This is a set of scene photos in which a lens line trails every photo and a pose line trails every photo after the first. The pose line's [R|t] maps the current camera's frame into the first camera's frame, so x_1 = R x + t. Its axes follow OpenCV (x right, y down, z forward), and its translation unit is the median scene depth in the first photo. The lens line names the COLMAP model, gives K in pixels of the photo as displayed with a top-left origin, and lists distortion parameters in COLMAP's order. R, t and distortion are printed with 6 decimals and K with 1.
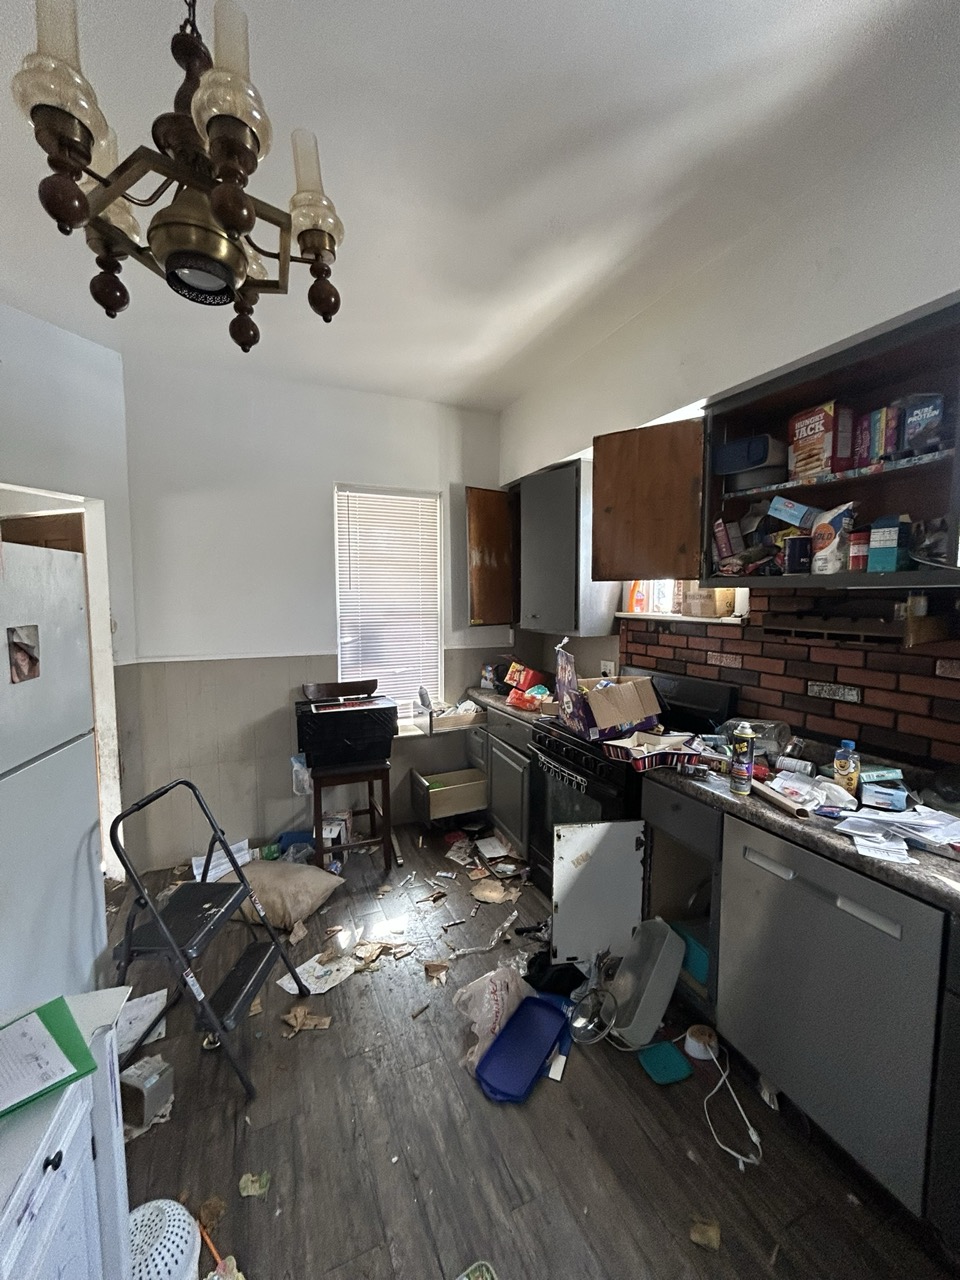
lens RADIAL K [[520.7, 0, 475.8], [0, 520.7, 637.0], [0, 0, 1]] dist [-0.001030, 0.000282]
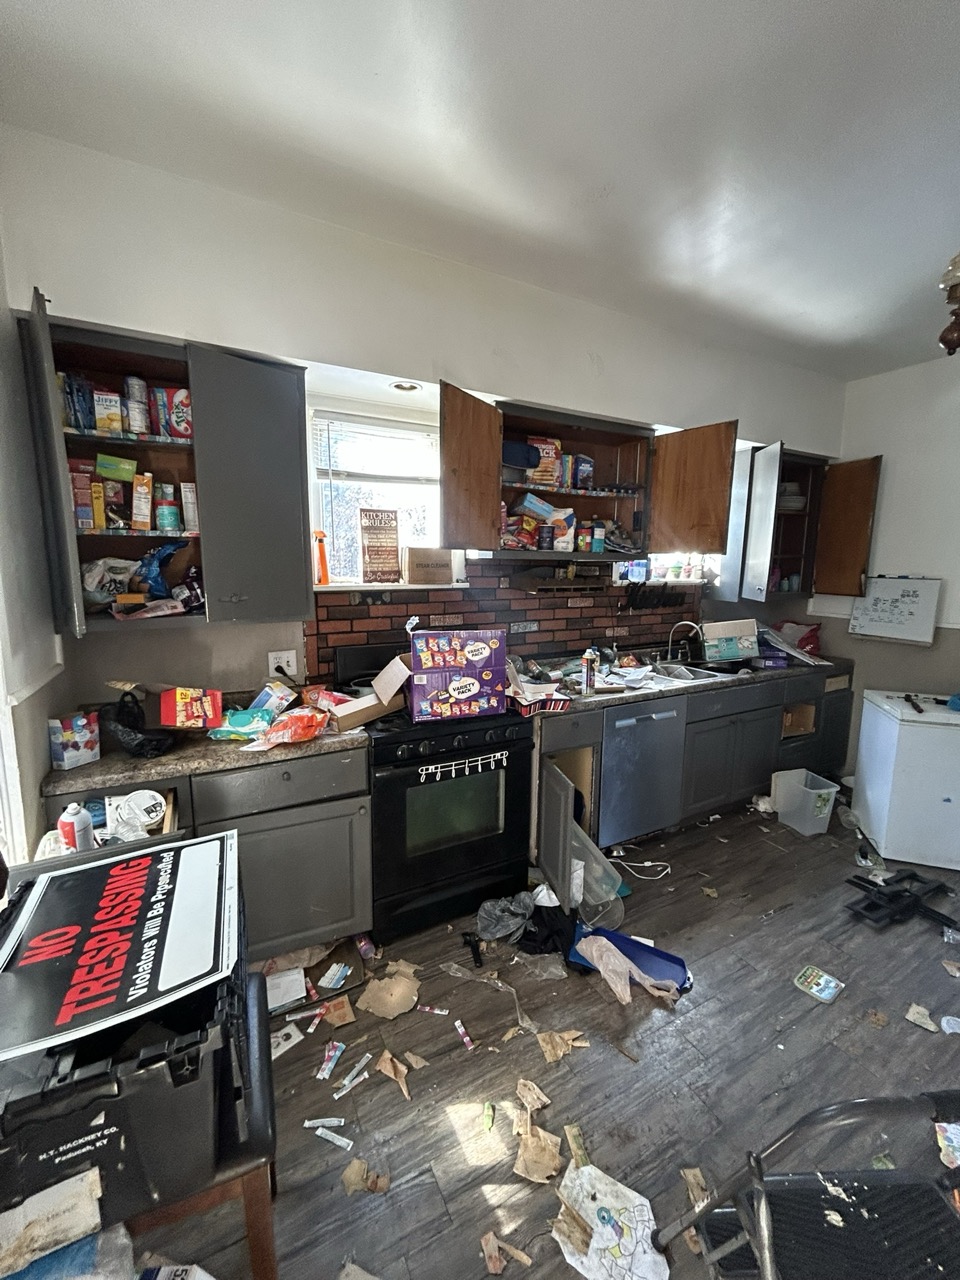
lens RADIAL K [[520.7, 0, 483.7], [0, 520.7, 640.4], [0, 0, 1]] dist [-0.001030, 0.000282]
pose [[-0.087108, -0.149575, 0.984906, -0.725320], [0.072623, 0.985080, 0.156025, -0.092844], [-0.993548, 0.085117, -0.074946, 1.081385]]
